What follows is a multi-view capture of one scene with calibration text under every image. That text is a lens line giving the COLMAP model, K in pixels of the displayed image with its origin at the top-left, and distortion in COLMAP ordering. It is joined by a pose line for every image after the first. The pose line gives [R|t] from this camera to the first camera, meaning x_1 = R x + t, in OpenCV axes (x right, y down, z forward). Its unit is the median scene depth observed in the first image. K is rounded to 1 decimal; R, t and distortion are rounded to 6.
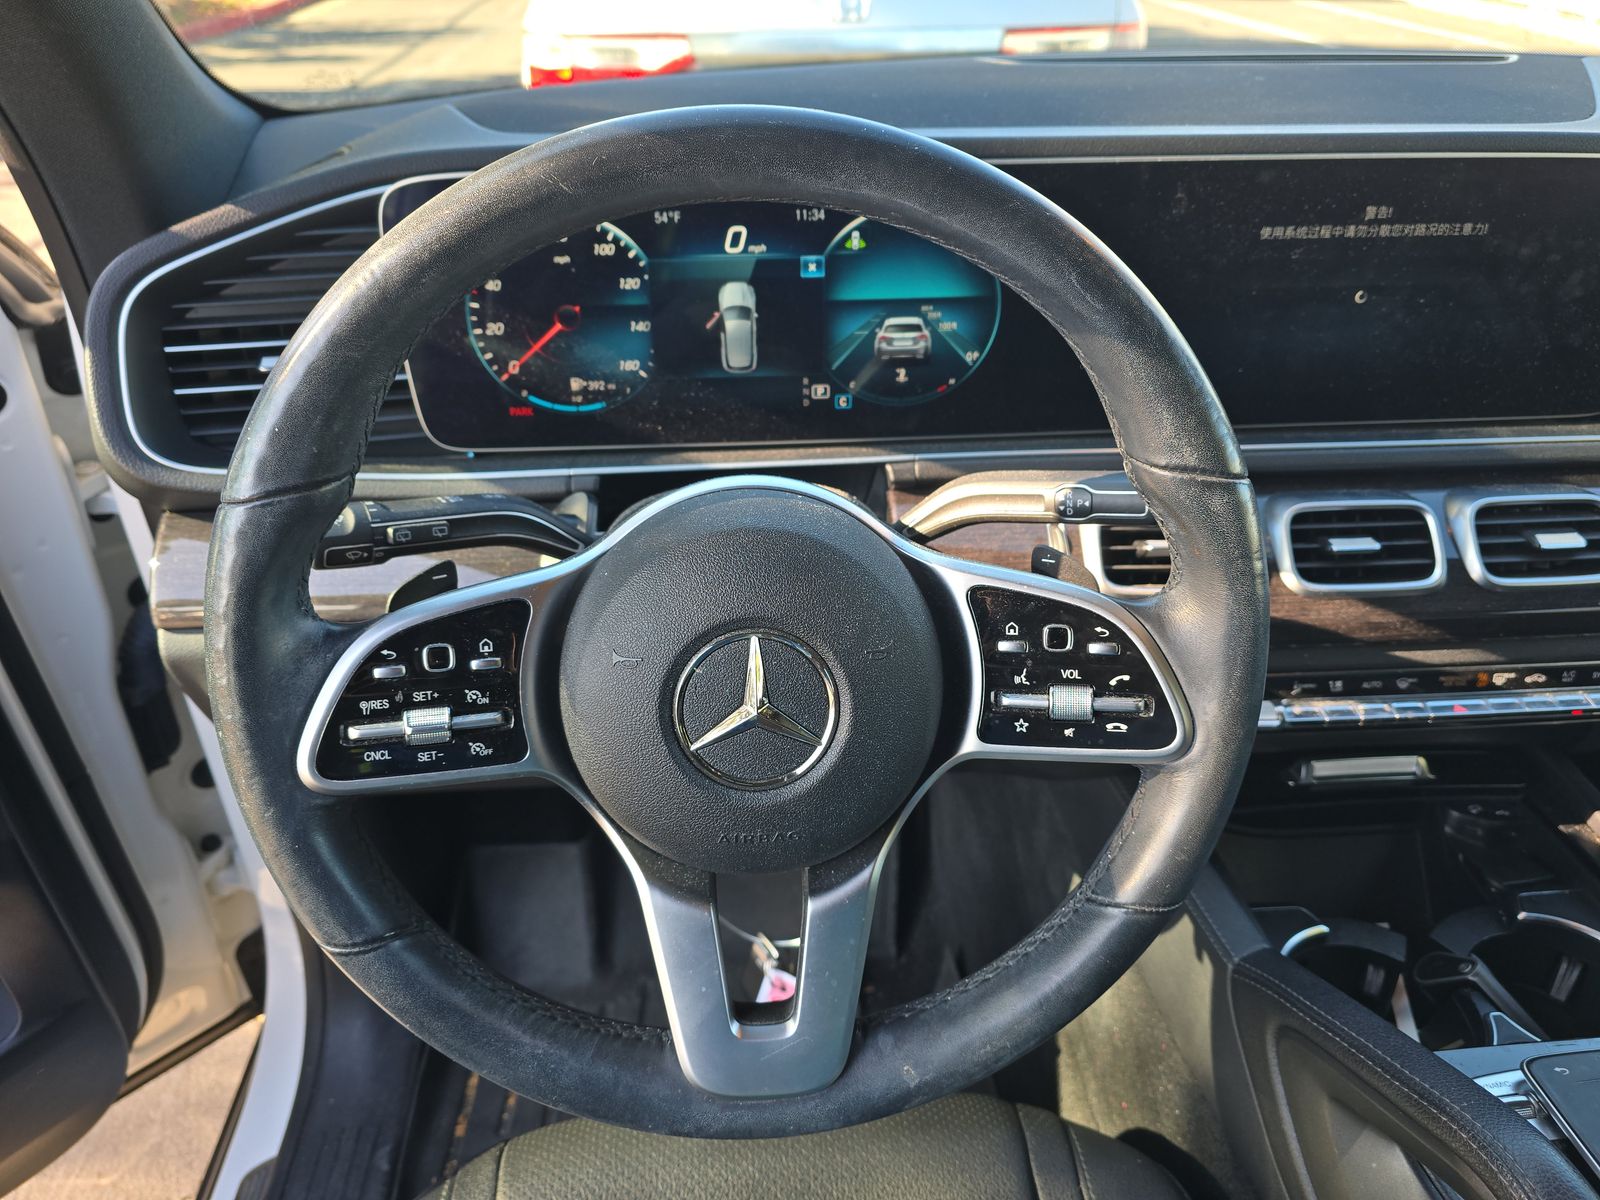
lens RADIAL K [[1077.2, 0, 800.0], [0, 1077.2, 600.0], [0, 0, 1]] dist [0.065678, -0.060776]
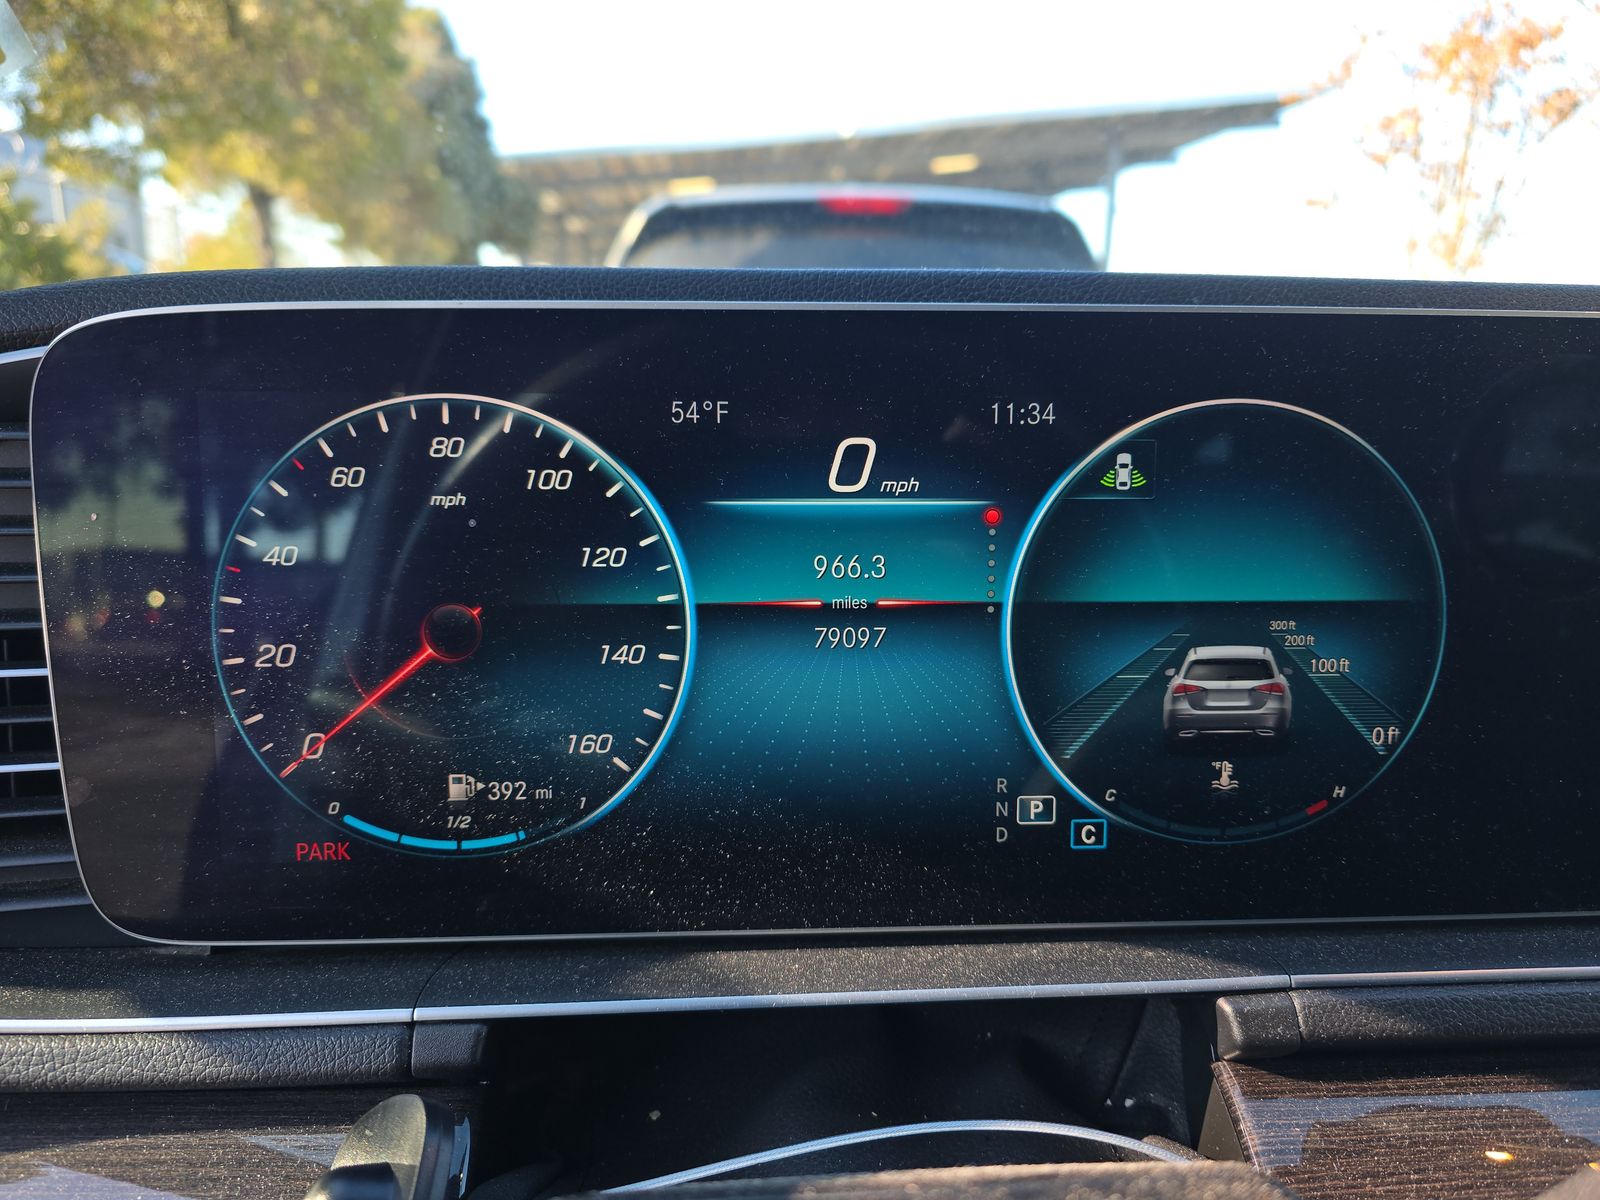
lens RADIAL K [[1073.6, 0, 801.2], [0, 1073.6, 616.2], [0, 0, 1]] dist [0.004703, 0.000352]
pose [[0.999883, 0.012141, -0.009353, -0.071476], [-0.014596, 0.940446, -0.339631, -0.121596], [0.004672, 0.339727, 0.940512, 0.584243]]
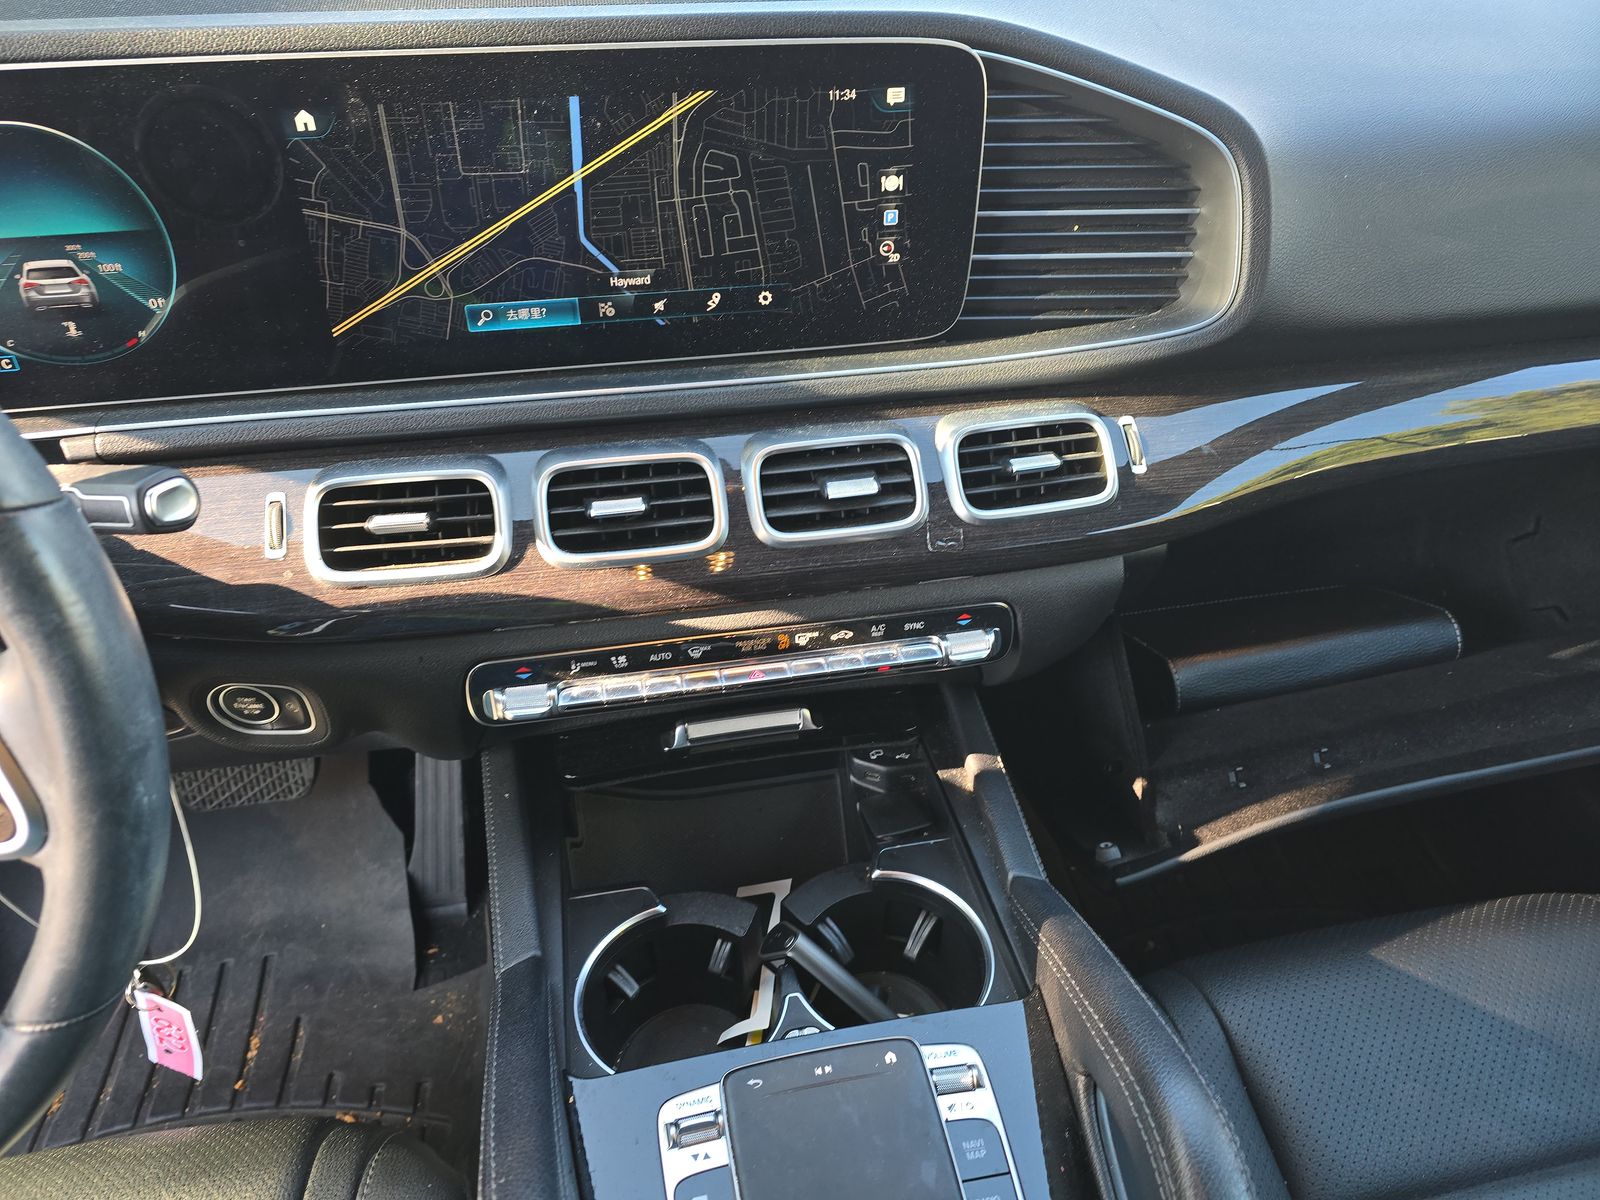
lens RADIAL K [[1077.2, 0, 800.0], [0, 1077.2, 600.0], [0, 0, 1]] dist [0.065678, -0.060776]
pose [[0.993517, -0.068856, 0.090460, 0.563646], [0.059062, 0.992523, 0.106817, -0.059827], [-0.097139, -0.100782, 0.990155, 0.096898]]
